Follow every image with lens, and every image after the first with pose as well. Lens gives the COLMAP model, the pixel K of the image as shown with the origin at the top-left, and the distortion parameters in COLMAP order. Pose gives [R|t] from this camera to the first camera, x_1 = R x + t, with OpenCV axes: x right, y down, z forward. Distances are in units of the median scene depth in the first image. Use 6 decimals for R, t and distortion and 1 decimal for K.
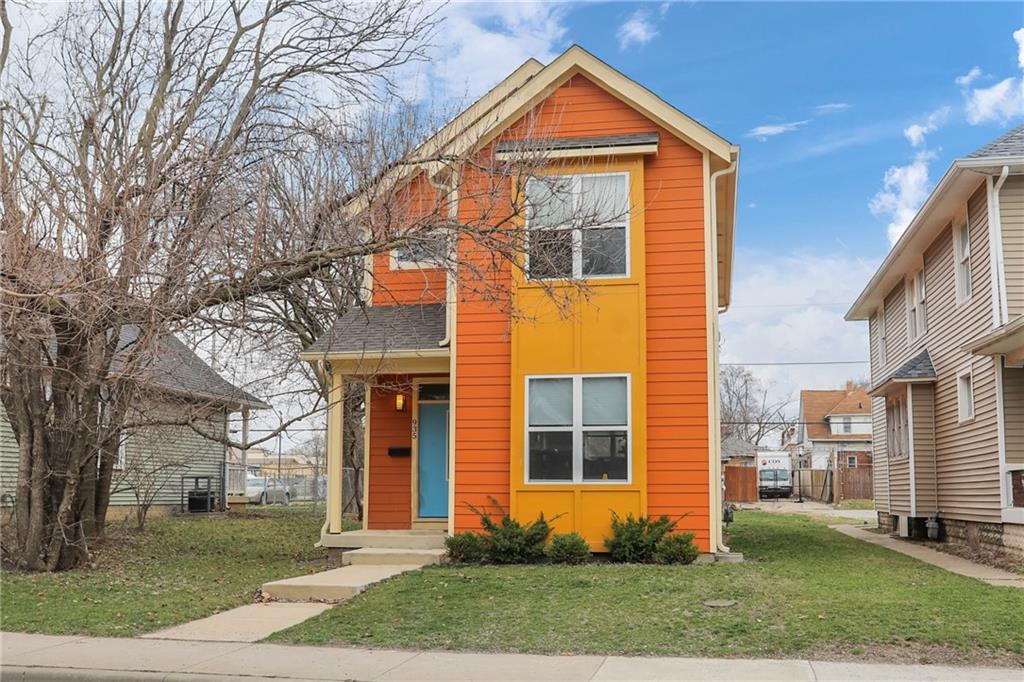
lens RADIAL K [[816.2, 0, 512.0], [0, 816.2, 341.0], [0, 0, 1]] dist [-0.011099, 0.000376]
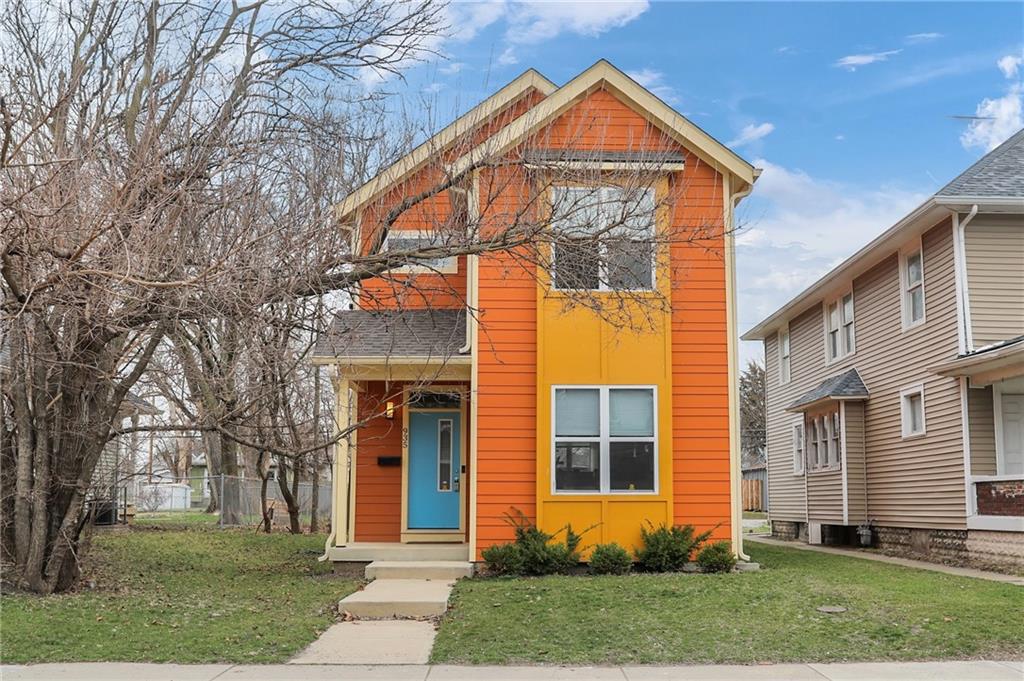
lens RADIAL K [[816.2, 0, 512.0], [0, 816.2, 340.5], [0, 0, 1]] dist [-0.011099, 0.000376]
pose [[0.984078, 0.032092, 0.174818, -0.206954], [-0.029781, 0.999431, -0.015826, 0.004877], [-0.175226, 0.010368, 0.984474, 0.027575]]
